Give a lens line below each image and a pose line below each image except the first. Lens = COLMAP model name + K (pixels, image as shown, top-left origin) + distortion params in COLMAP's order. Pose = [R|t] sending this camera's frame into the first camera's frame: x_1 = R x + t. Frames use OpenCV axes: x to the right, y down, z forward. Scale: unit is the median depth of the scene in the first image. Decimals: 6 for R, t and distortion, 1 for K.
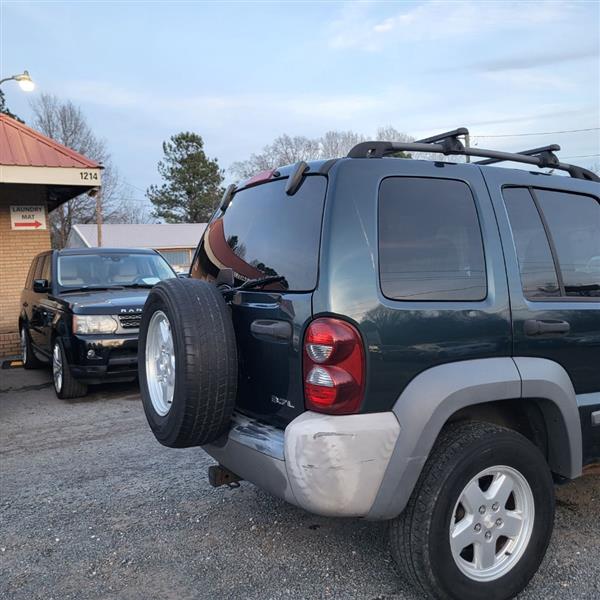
lens RADIAL K [[615.8, 0, 301.2], [0, 615.8, 303.0], [0, 0, 1]] dist [0.027372, 0.000000]
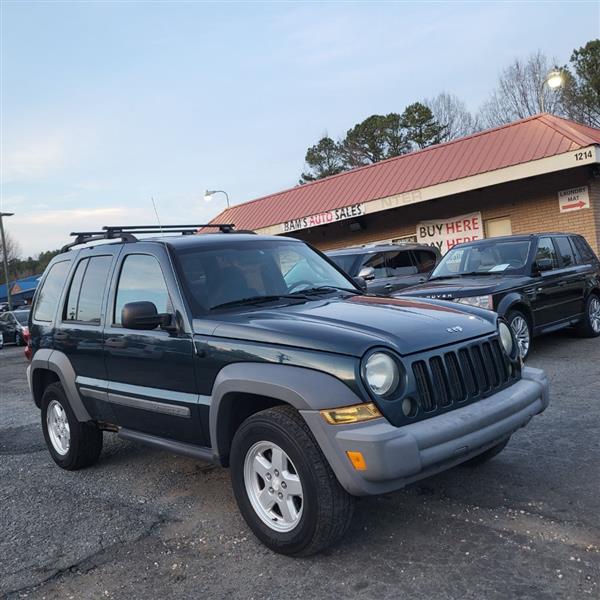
lens RADIAL K [[615.8, 0, 299.5], [0, 615.8, 301.1], [0, 0, 1]] dist [0.027372, 0.000000]
pose [[0.248779, 0.029213, -0.968120, 0.506536], [0.042955, 0.998229, 0.041160, -0.025118], [0.967607, -0.051826, 0.247084, 0.257024]]
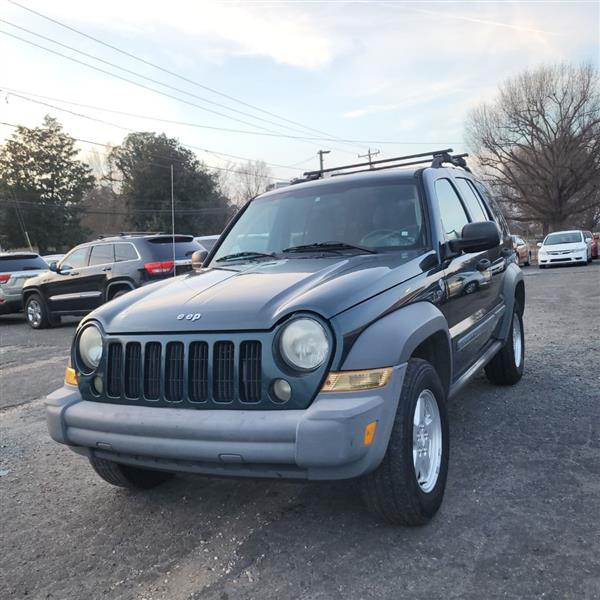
lens RADIAL K [[615.8, 0, 294.3], [0, 615.8, 304.2], [0, 0, 1]] dist [0.027372, 0.000000]
pose [[-0.829018, 0.134953, -0.542694, 0.349589], [0.070043, 0.987861, 0.138656, -0.030792], [0.554818, 0.076936, -0.828407, 0.589681]]
